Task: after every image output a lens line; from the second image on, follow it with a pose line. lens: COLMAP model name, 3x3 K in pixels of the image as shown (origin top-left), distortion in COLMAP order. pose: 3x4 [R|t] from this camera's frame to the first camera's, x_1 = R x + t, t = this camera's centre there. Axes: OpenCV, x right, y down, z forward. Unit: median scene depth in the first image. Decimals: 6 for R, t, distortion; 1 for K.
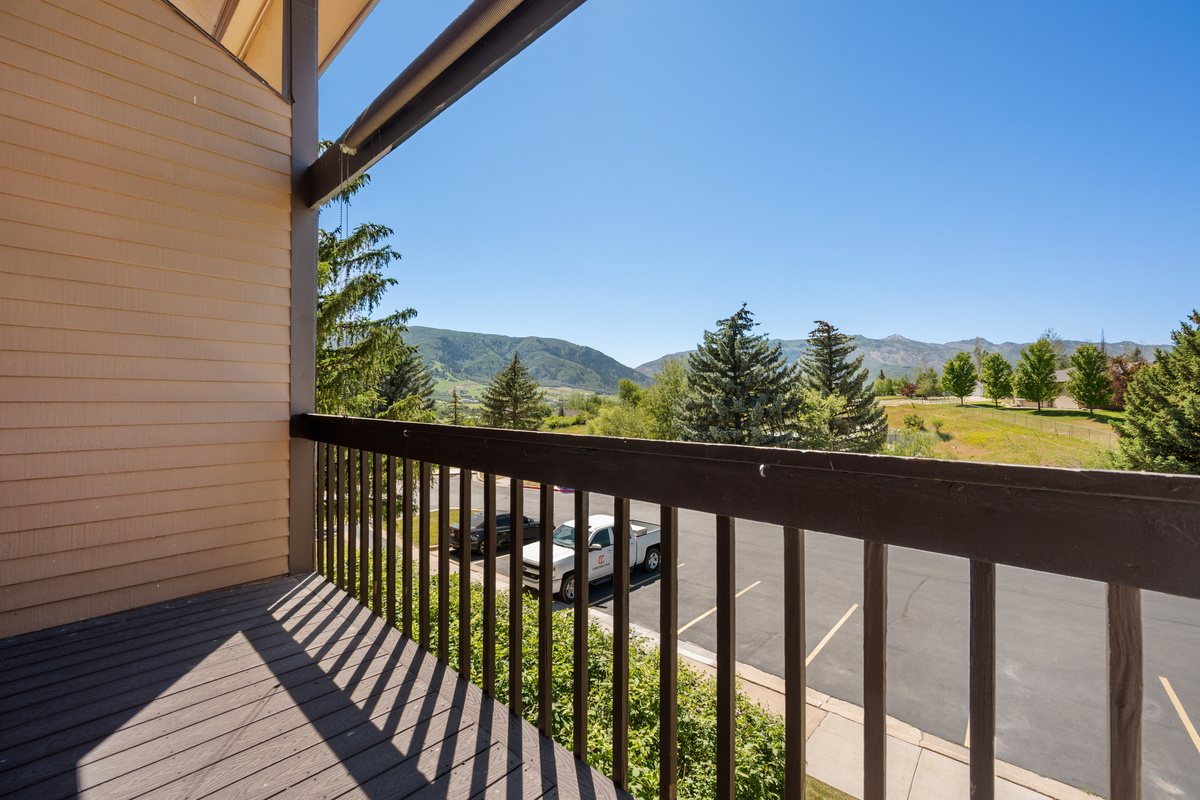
lens RADIAL K [[492.5, 0, 600.0], [0, 492.5, 400.0], [0, 0, 1]] dist [-0.000321, -0.000086]
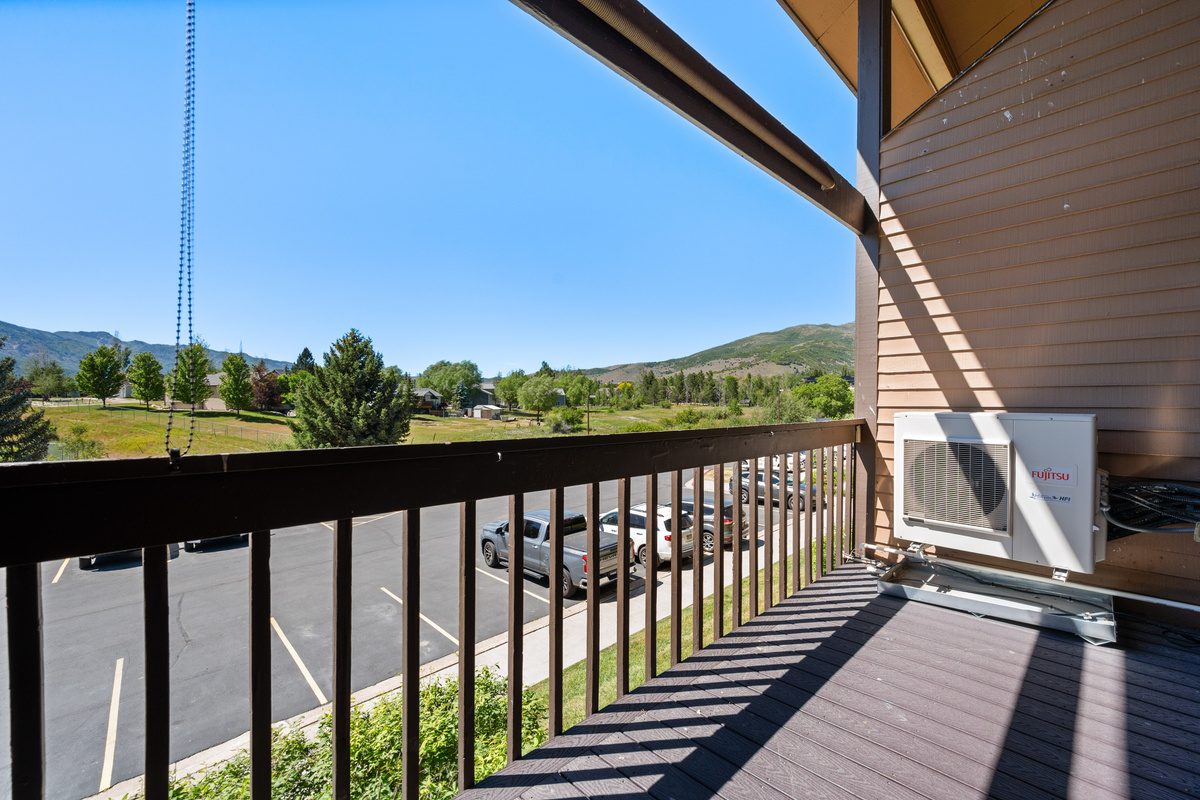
lens RADIAL K [[493.0, 0, 601.4], [0, 493.0, 411.7], [0, 0, 1]] dist [0.001562, 0.000120]
pose [[0.051371, -0.015135, 0.998565, -0.105761], [-0.003763, 0.999875, 0.015348, 0.000945], [-0.998673, -0.004546, 0.051307, 0.088069]]
